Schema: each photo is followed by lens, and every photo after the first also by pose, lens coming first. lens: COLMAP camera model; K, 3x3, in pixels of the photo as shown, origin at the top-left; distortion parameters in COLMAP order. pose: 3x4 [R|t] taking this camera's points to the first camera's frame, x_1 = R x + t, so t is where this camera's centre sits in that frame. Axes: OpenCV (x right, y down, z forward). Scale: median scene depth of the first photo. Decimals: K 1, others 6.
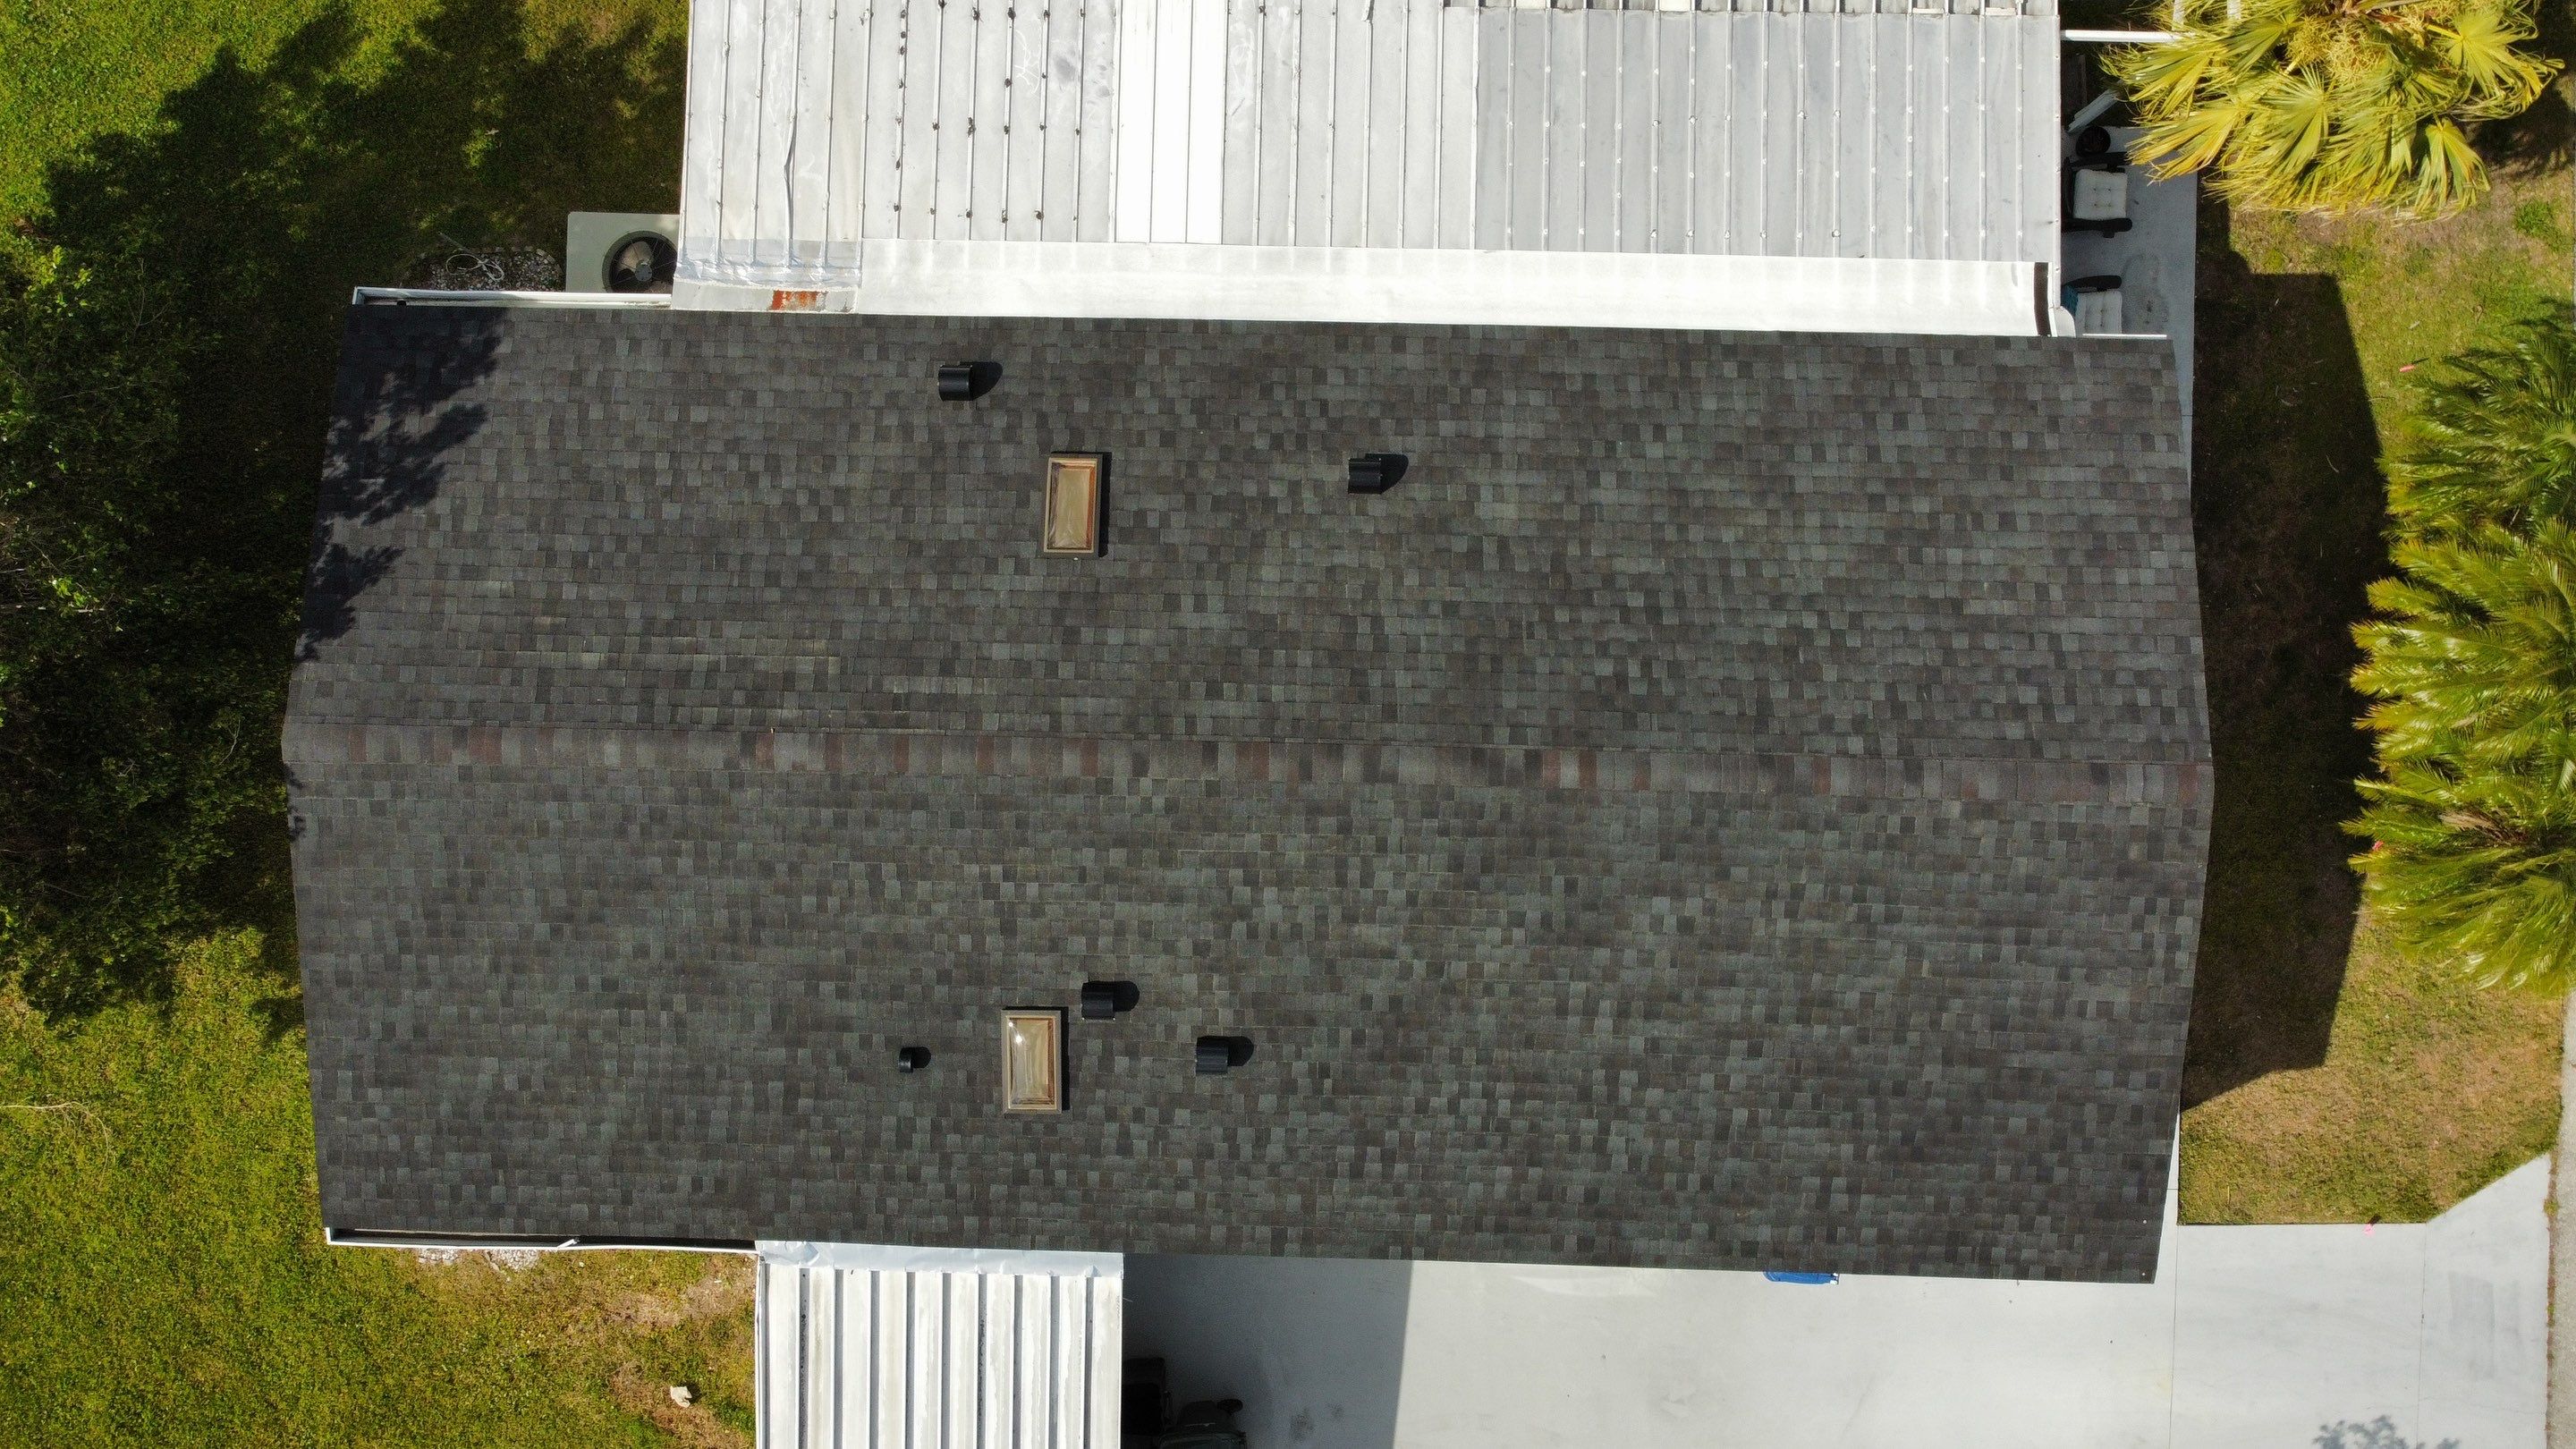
lens RADIAL K [[1955.4, 0, 1256.1], [0, 1955.4, 705.2], [0, 0, 1]] dist [0.011533, -0.038572]
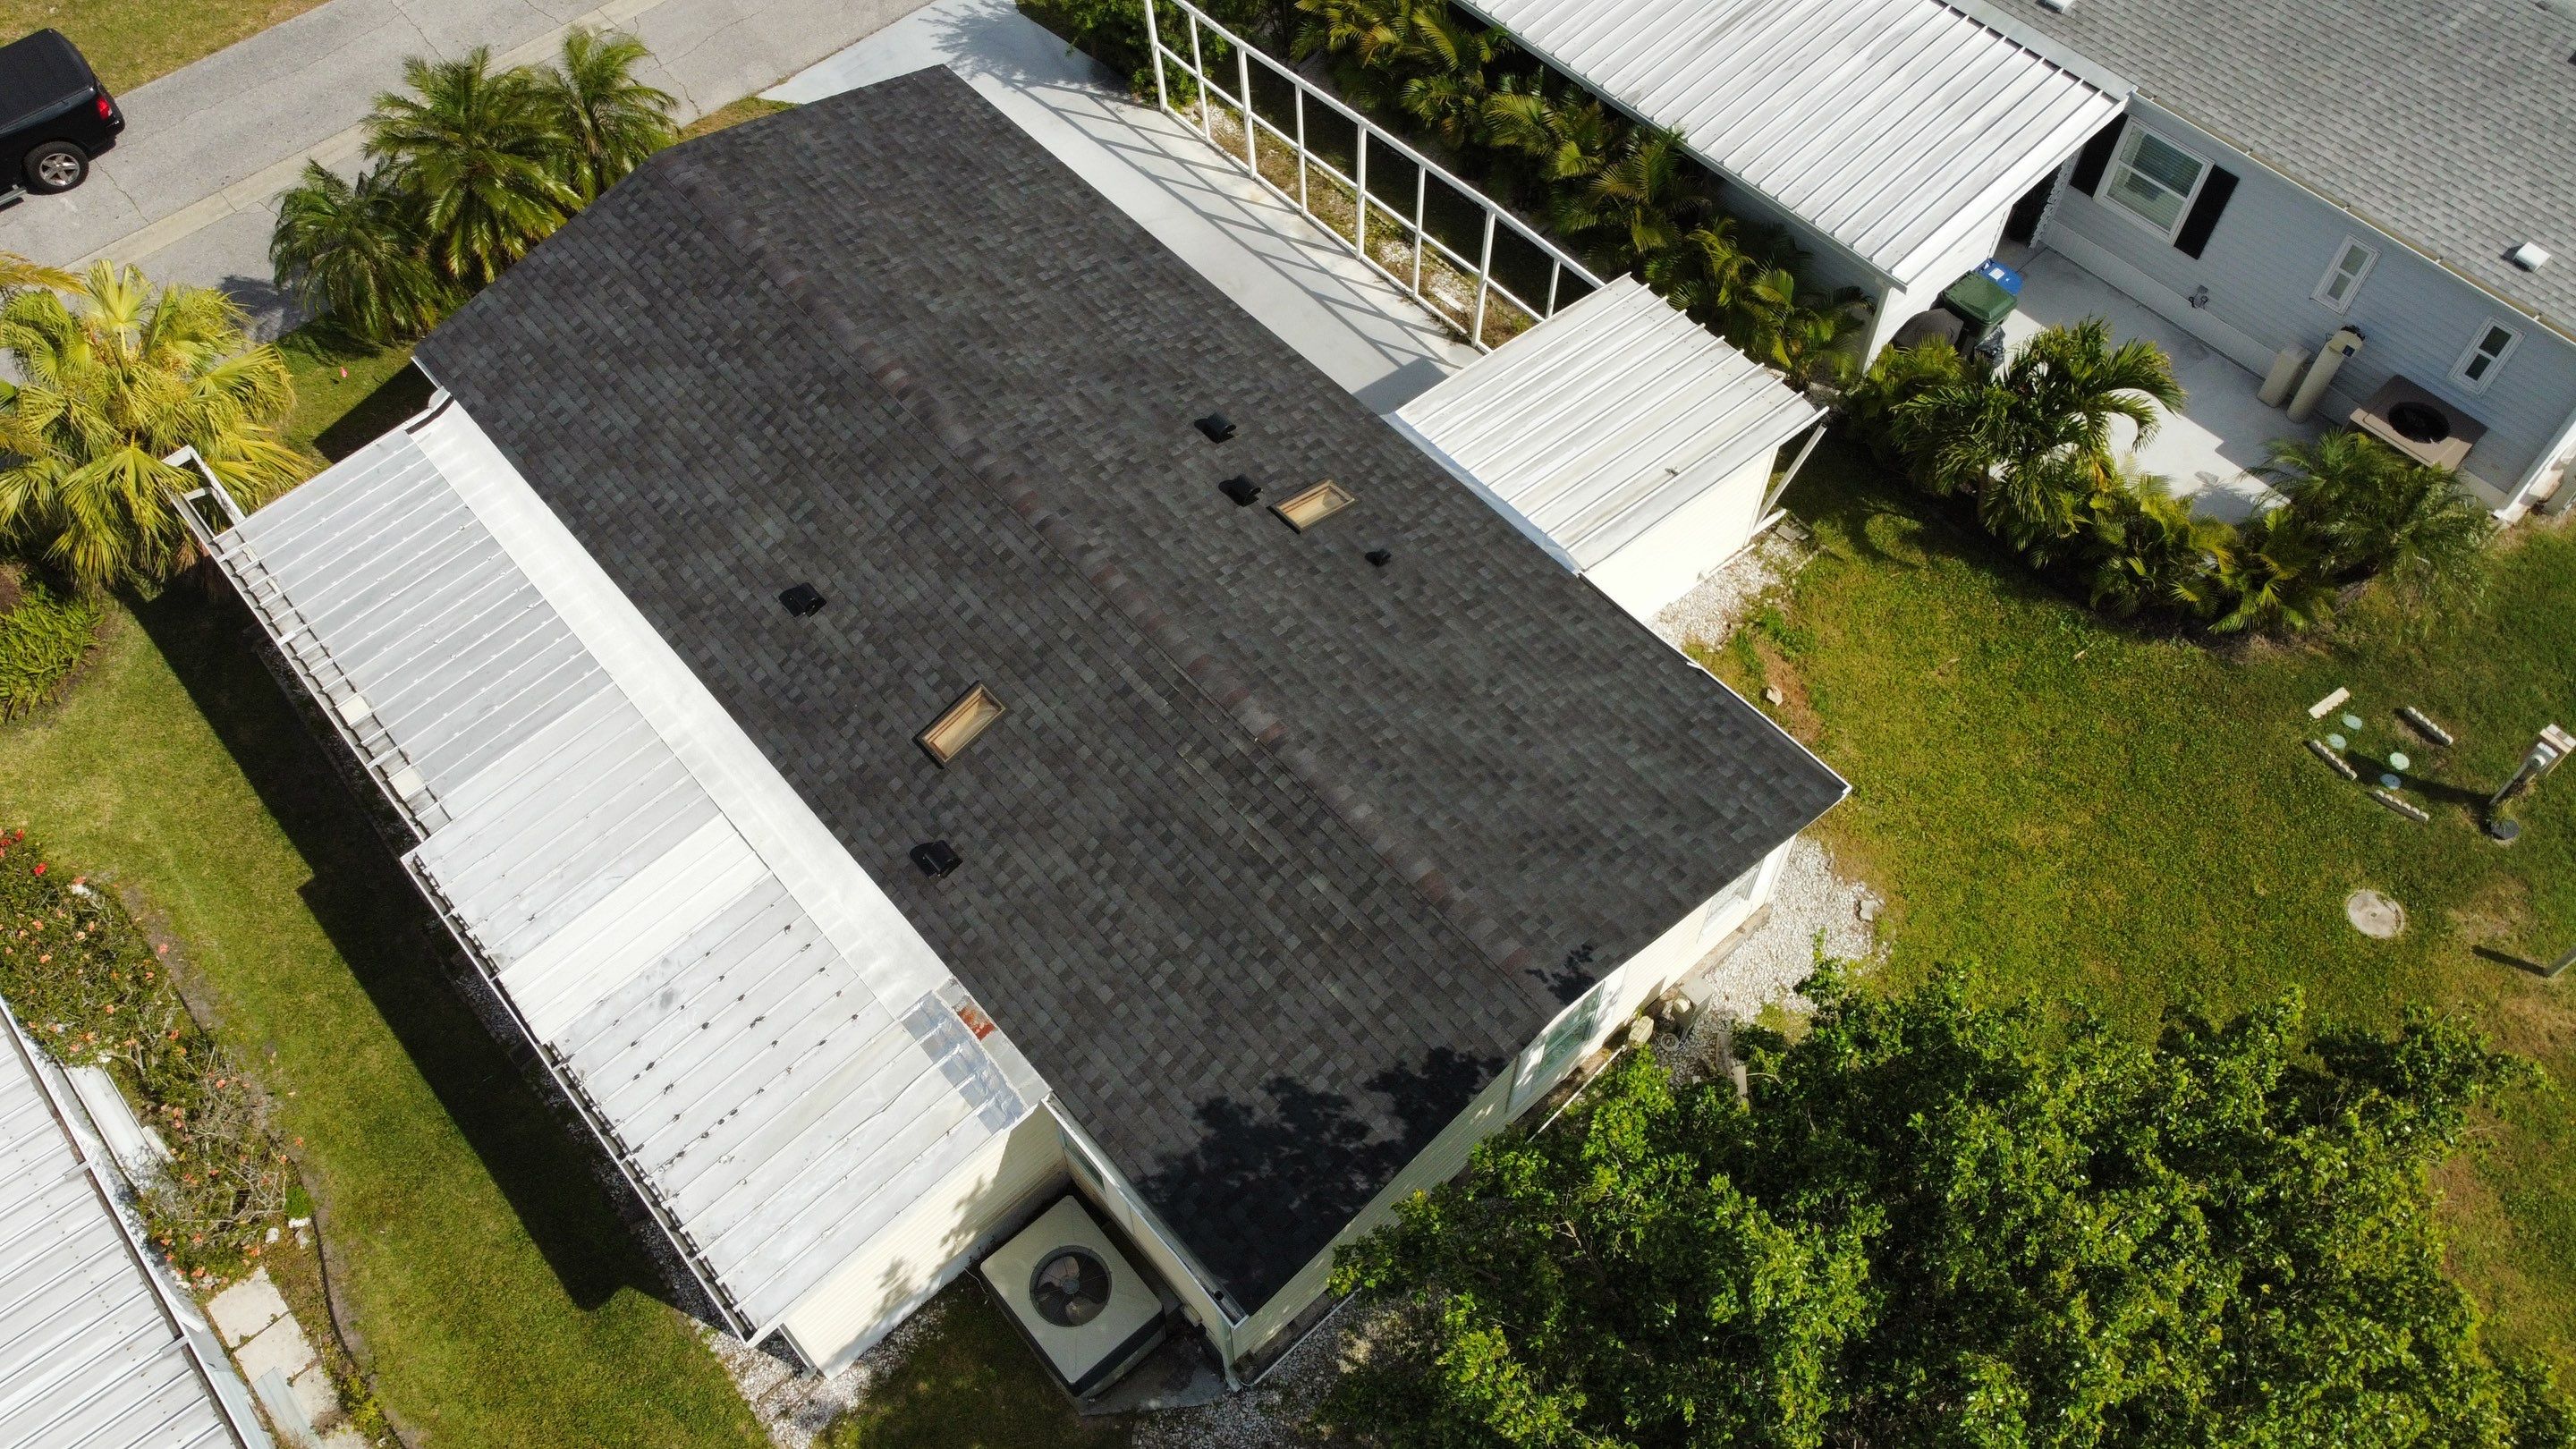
lens RADIAL K [[1955.4, 0, 1251.9], [0, 1955.4, 681.9], [0, 0, 1]] dist [0.011533, -0.038572]
pose [[-0.672110, -0.586439, 0.452059, -0.744136], [0.739794, -0.557562, 0.376603, -0.409734], [0.031196, 0.587549, 0.808587, -0.001658]]
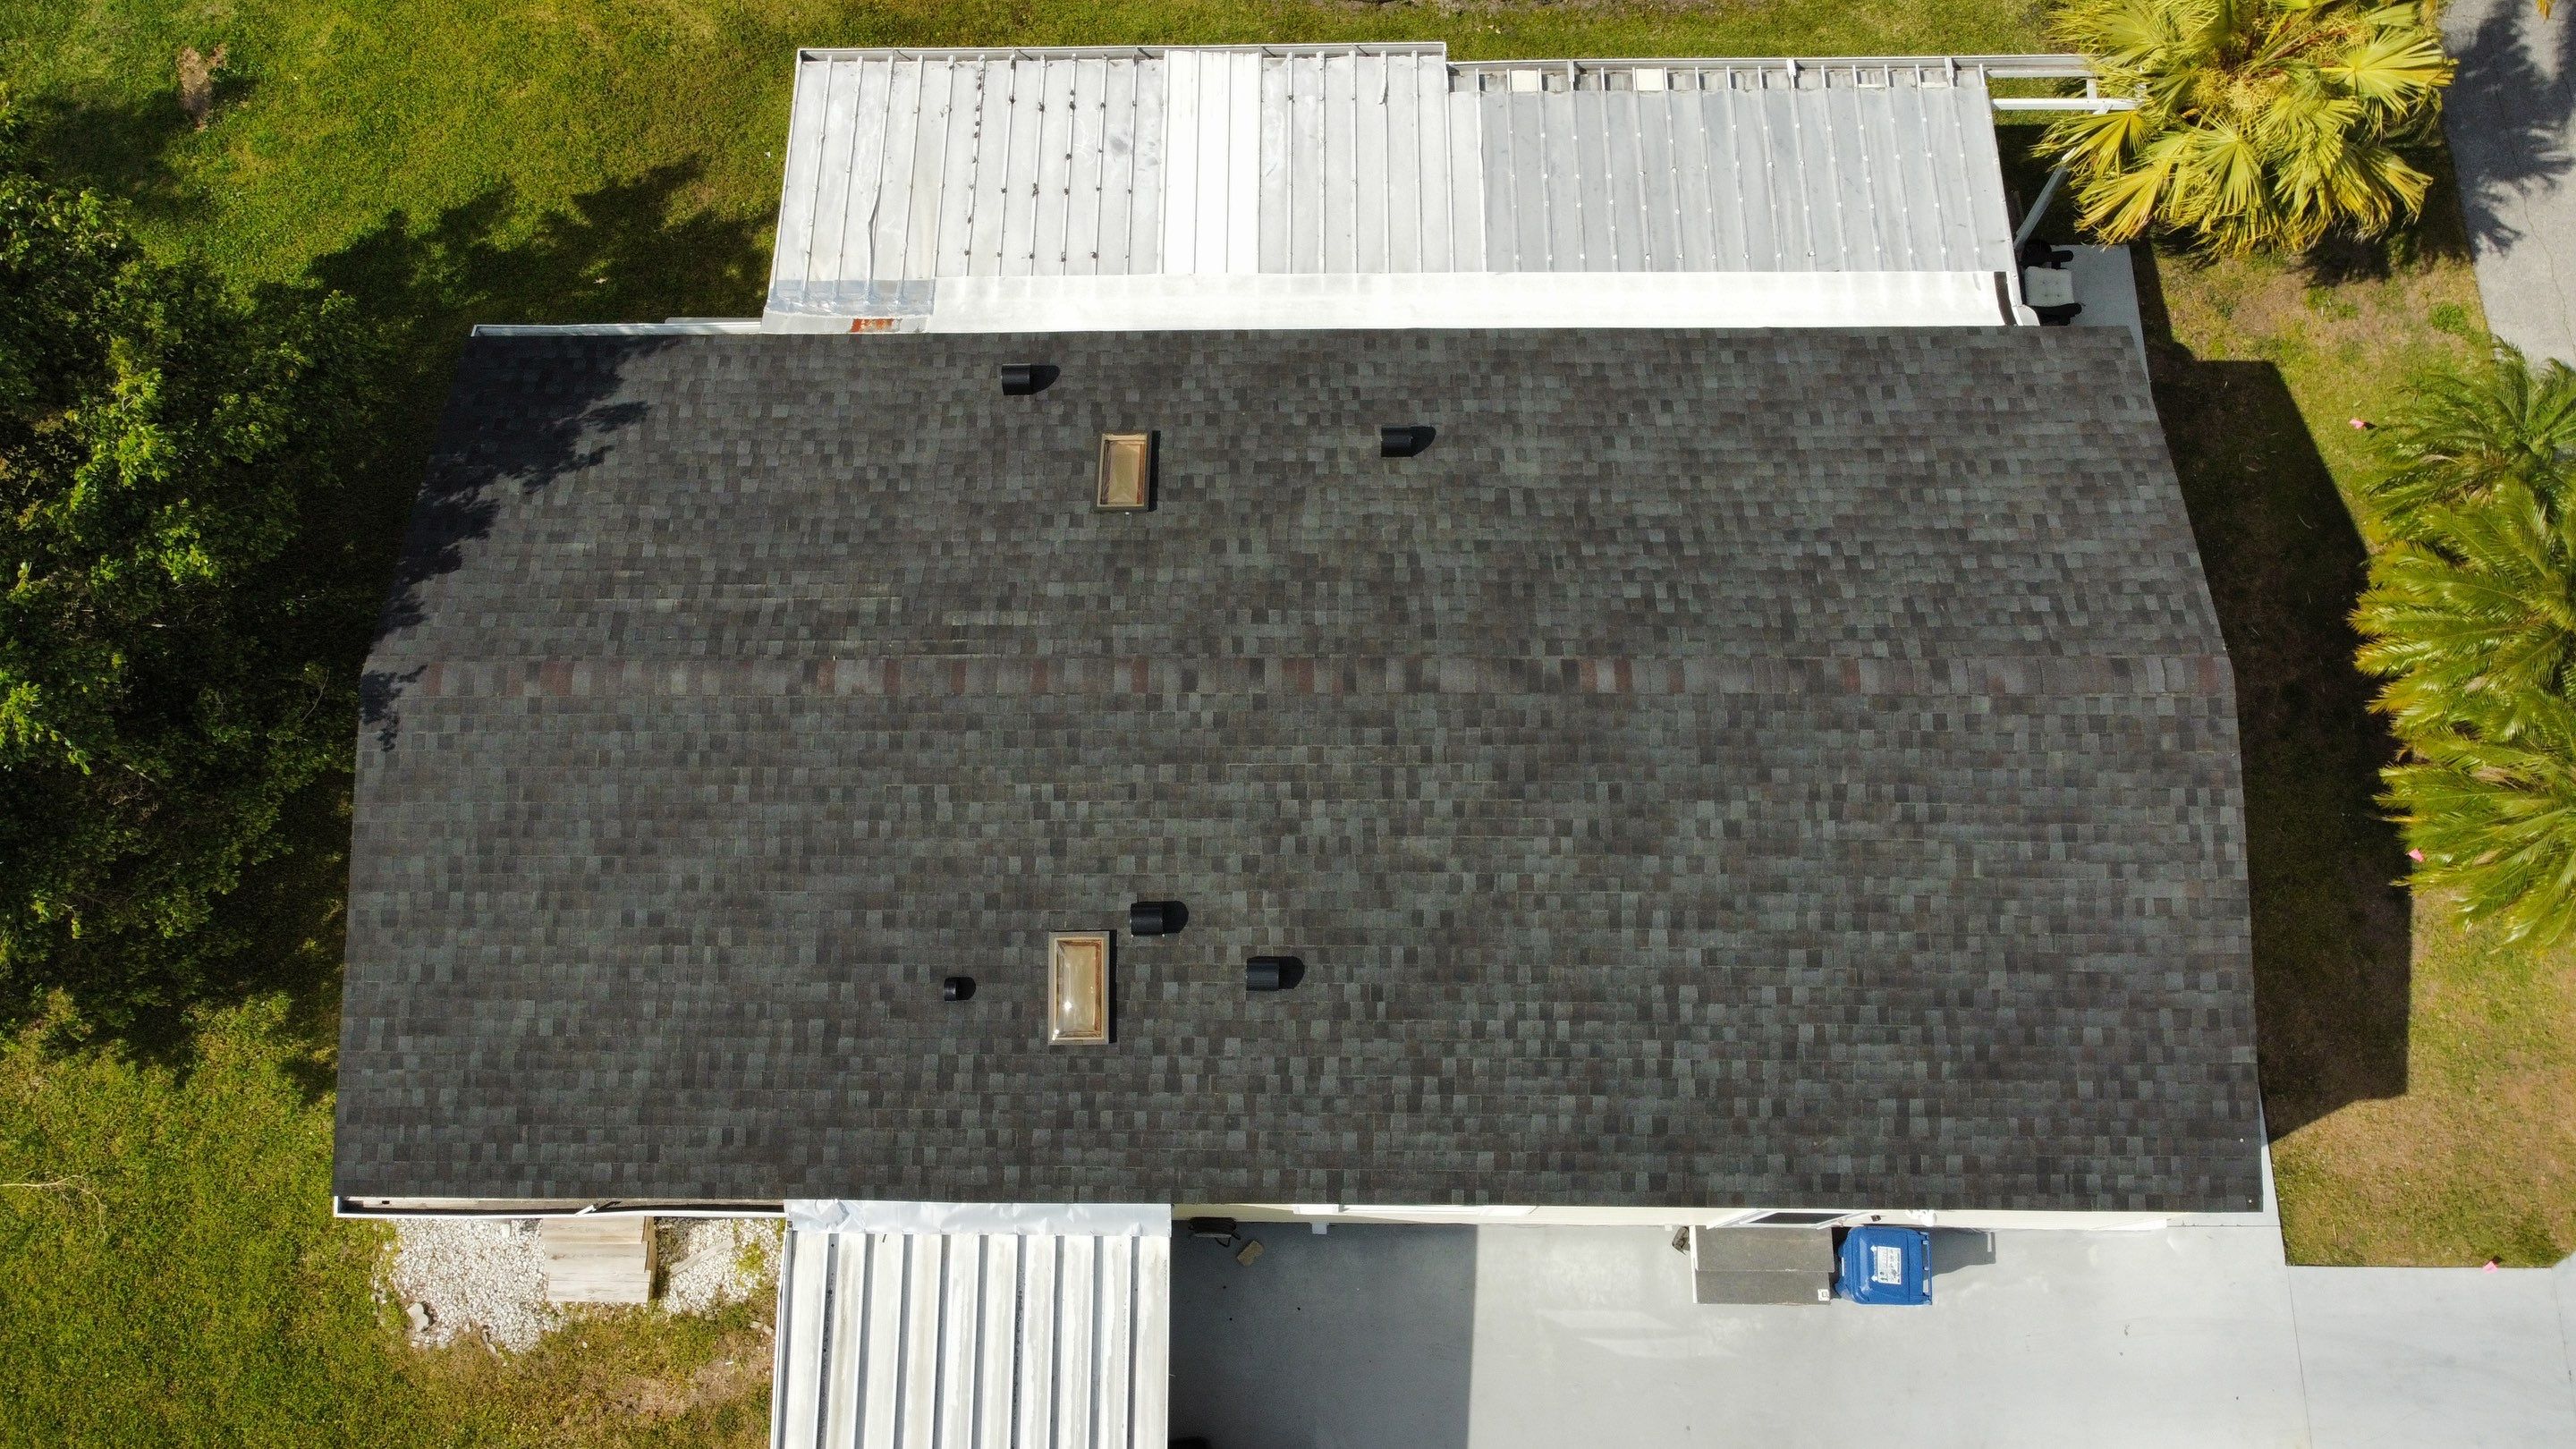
lens RADIAL K [[1955.4, 0, 1256.8], [0, 1955.4, 695.3], [0, 0, 1]] dist [0.011533, -0.038572]
pose [[0.999867, -0.016193, -0.002152, -0.020642], [0.014679, 0.948426, -0.316660, 0.350199], [0.007169, 0.316586, 0.948537, 0.022429]]
